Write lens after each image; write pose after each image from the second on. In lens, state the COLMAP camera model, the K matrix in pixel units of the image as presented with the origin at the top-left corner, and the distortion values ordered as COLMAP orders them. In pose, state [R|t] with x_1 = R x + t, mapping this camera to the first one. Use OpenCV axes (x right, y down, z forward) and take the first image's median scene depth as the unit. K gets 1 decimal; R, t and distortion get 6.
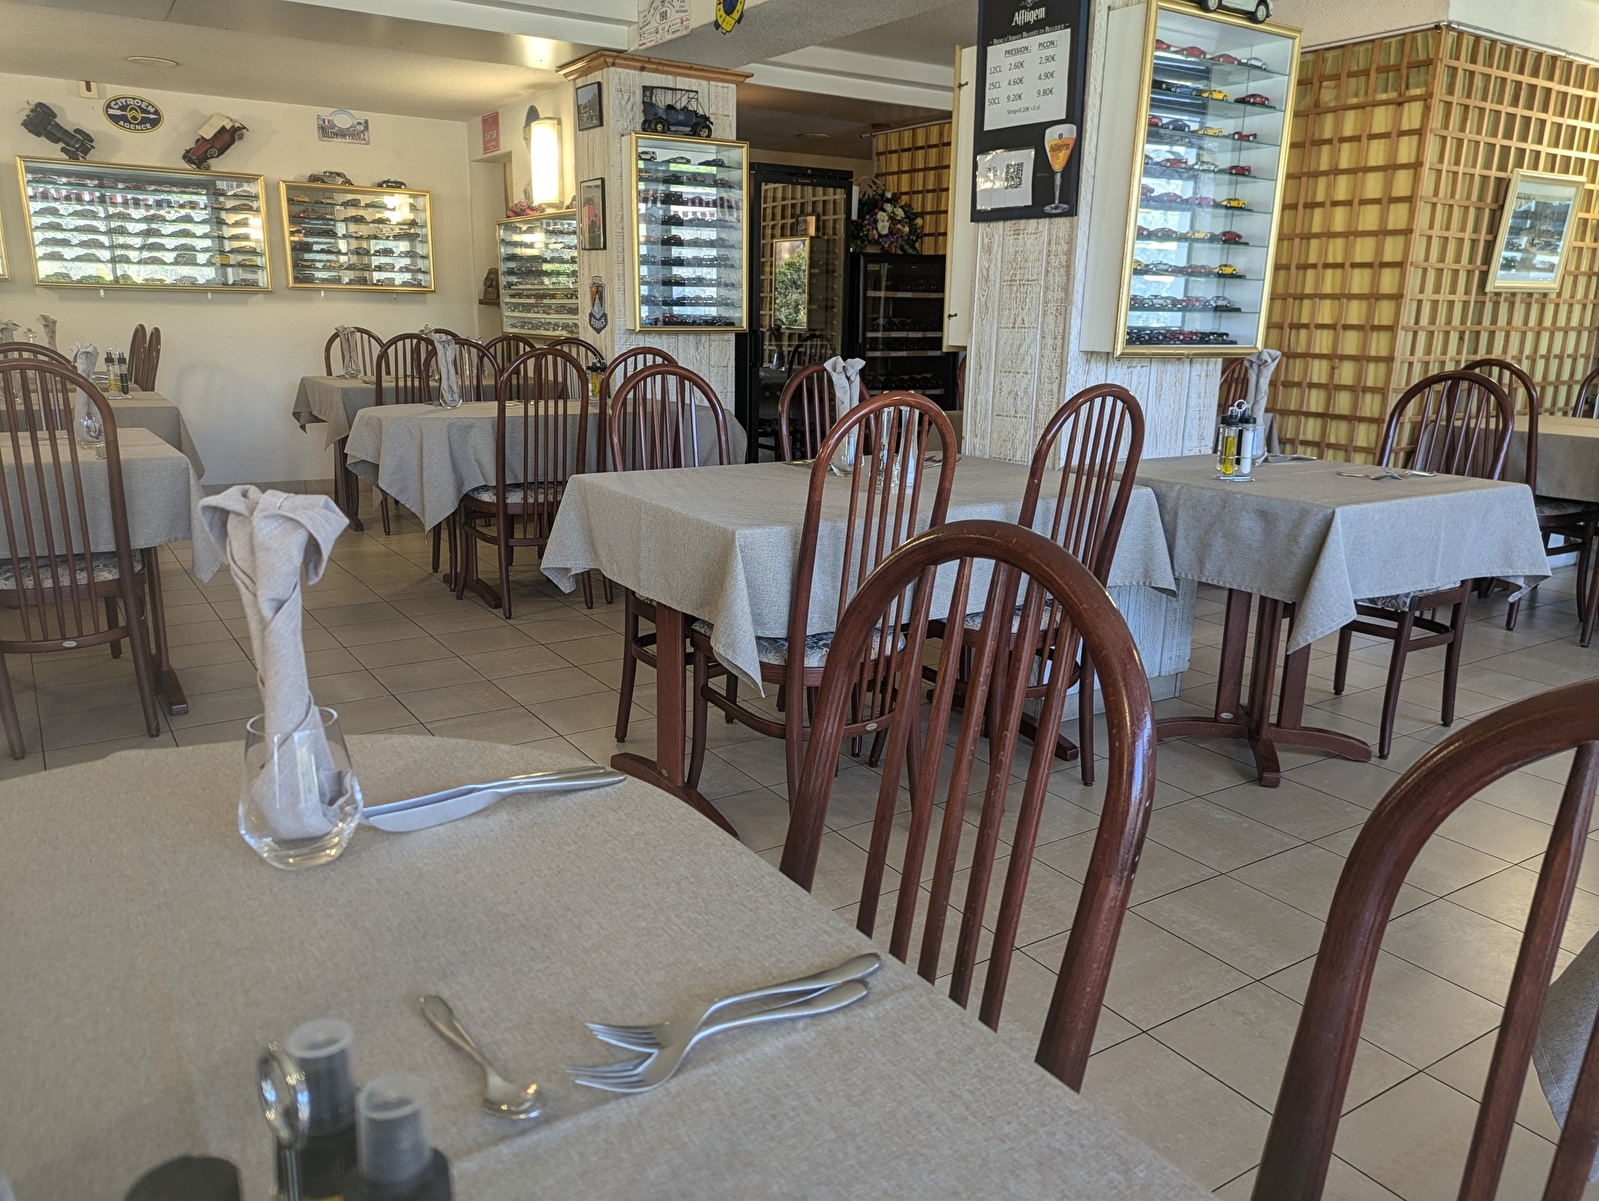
lens RADIAL K [[1179.8, 0, 794.0], [0, 1179.8, 611.0], [0, 0, 1]] dist [-0.002383, -0.000029]
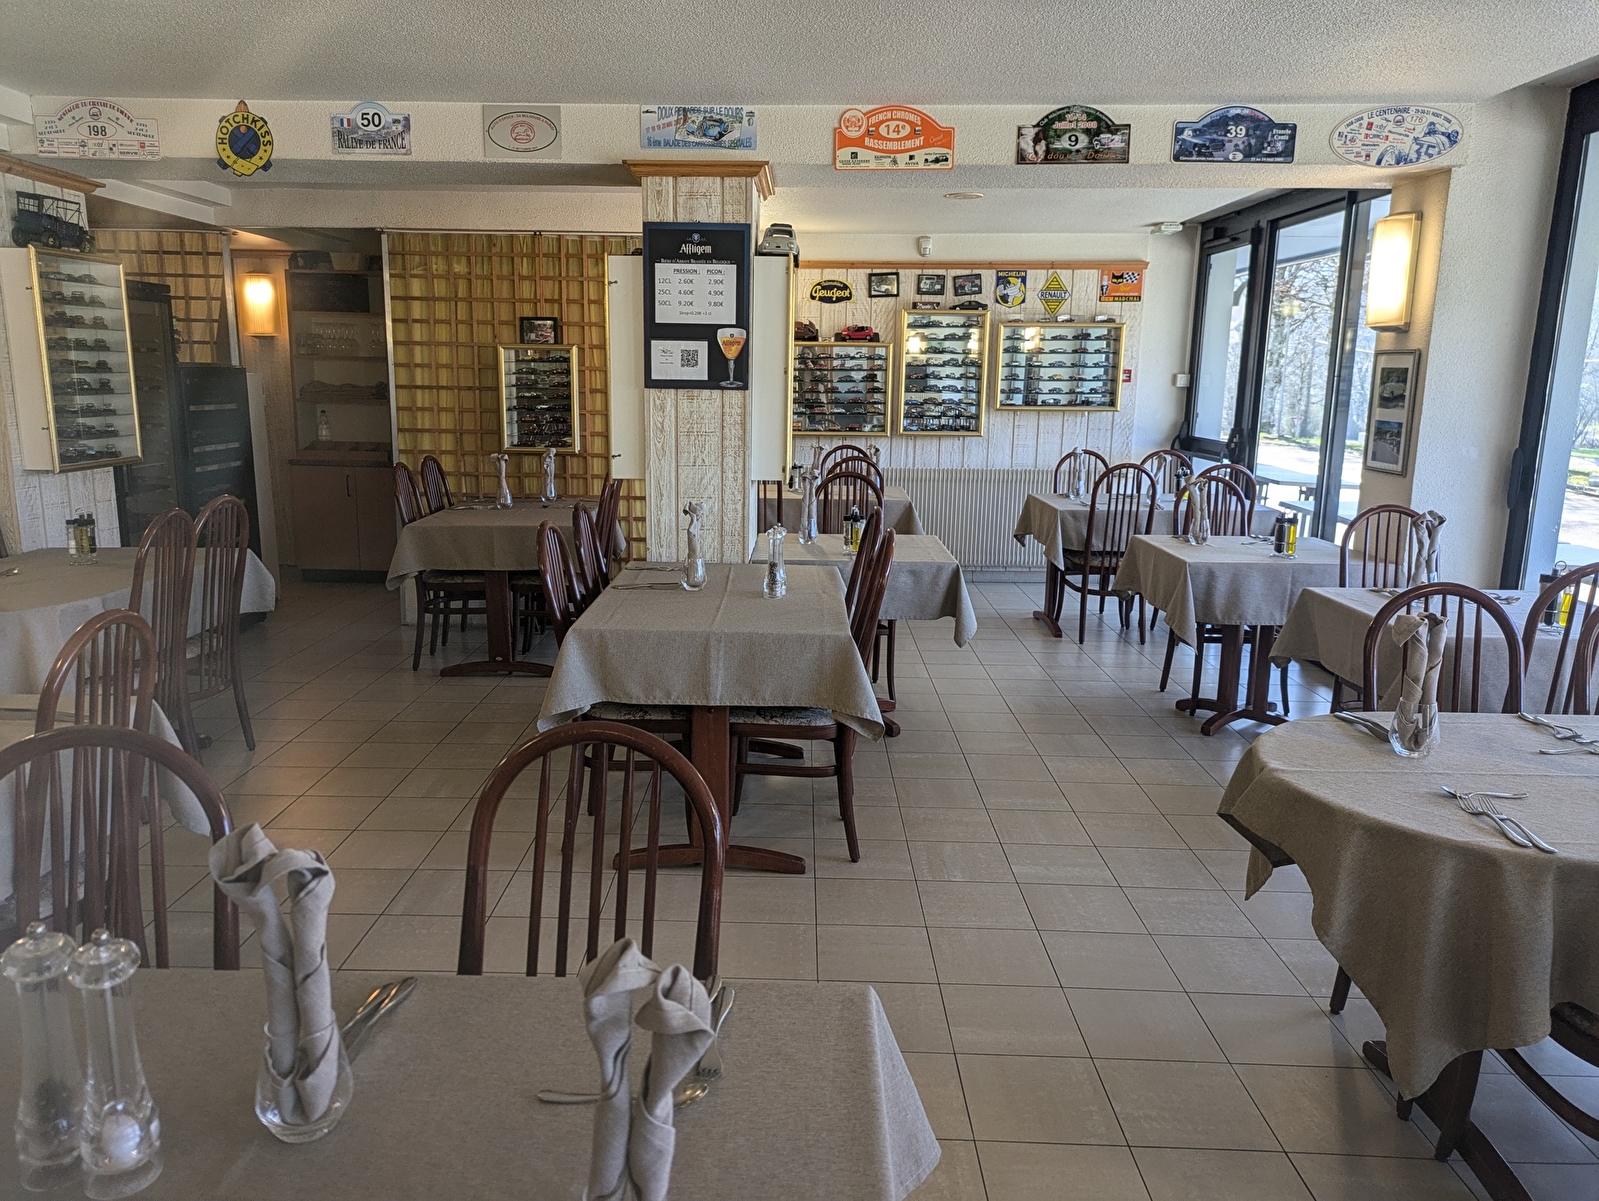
lens RADIAL K [[1179.8, 0, 792.4], [0, 1179.8, 599.5], [0, 0, 1]] dist [-0.002383, -0.000029]
pose [[0.554910, -0.166696, 0.815038, -0.927393], [0.200195, 0.977686, 0.063661, -0.160250], [-0.807463, 0.127840, 0.575899, 0.150026]]
